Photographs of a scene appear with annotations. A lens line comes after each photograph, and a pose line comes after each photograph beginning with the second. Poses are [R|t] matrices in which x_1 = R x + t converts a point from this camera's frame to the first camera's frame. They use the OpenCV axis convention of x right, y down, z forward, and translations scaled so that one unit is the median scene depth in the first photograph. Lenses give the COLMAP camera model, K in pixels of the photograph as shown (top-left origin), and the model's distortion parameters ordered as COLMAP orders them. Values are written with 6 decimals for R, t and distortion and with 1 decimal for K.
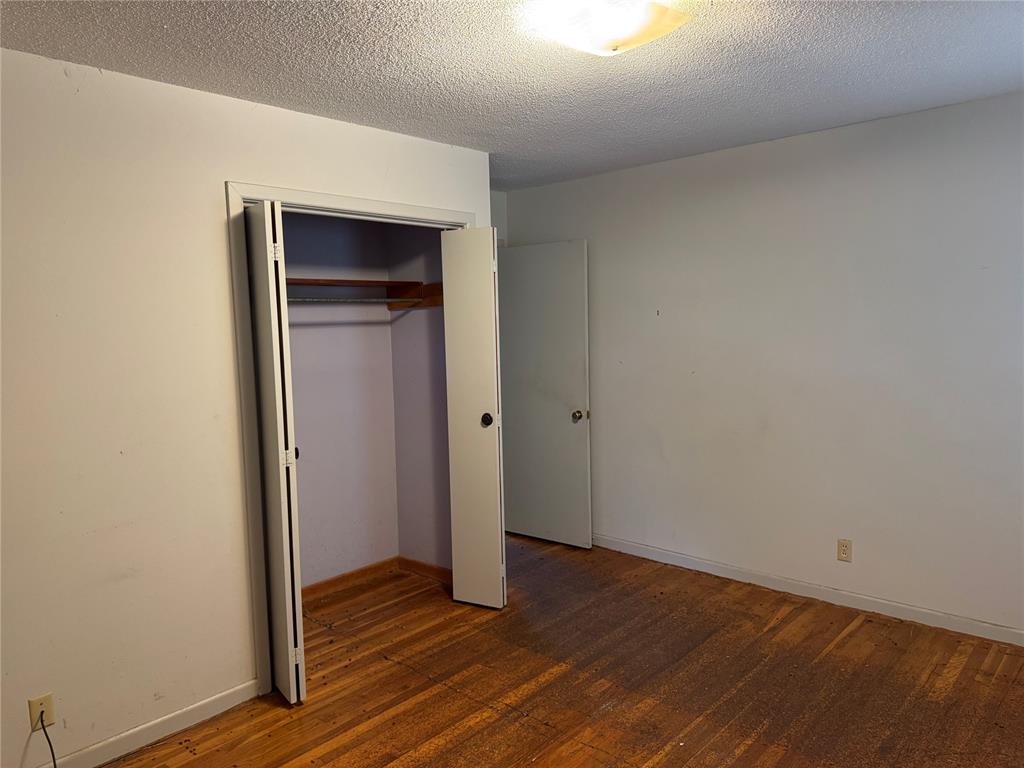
lens RADIAL K [[723.9, 0, 511.6], [0, 723.9, 386.5], [0, 0, 1]] dist [0.002982, 0.000430]
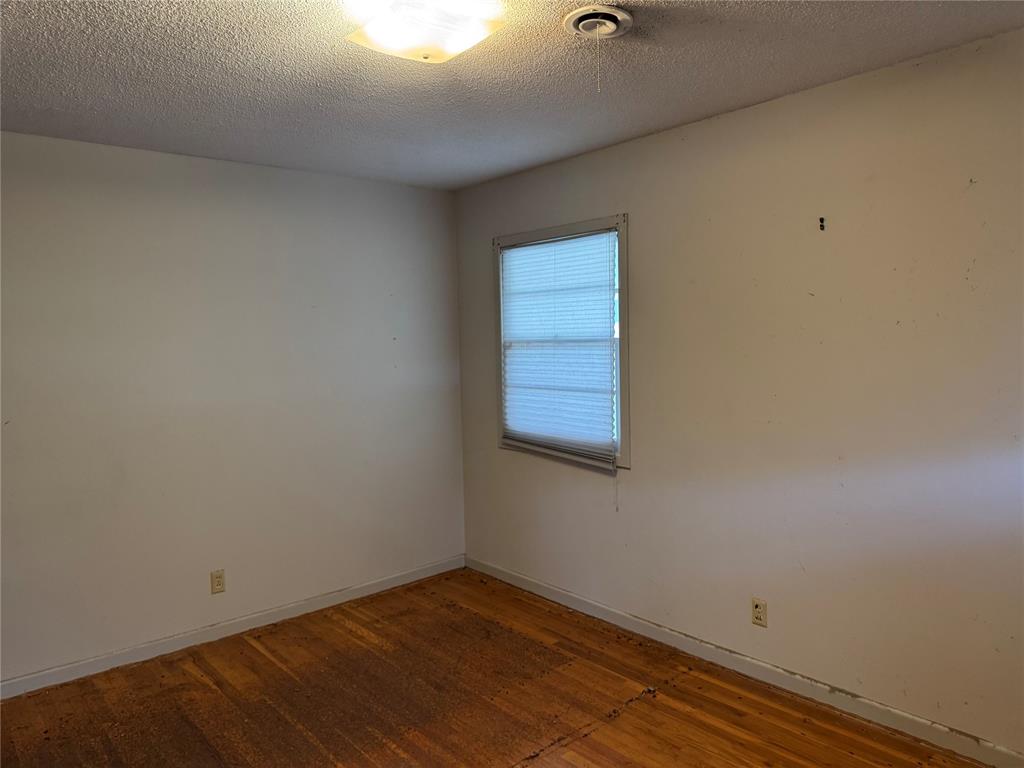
lens RADIAL K [[723.9, 0, 512.4], [0, 723.9, 383.2], [0, 0, 1]] dist [0.002982, 0.000430]
pose [[0.141327, -0.046996, 0.988847, -0.476302], [0.119666, 0.992359, 0.030060, -0.025965], [-0.982704, 0.114083, 0.145871, 0.456473]]
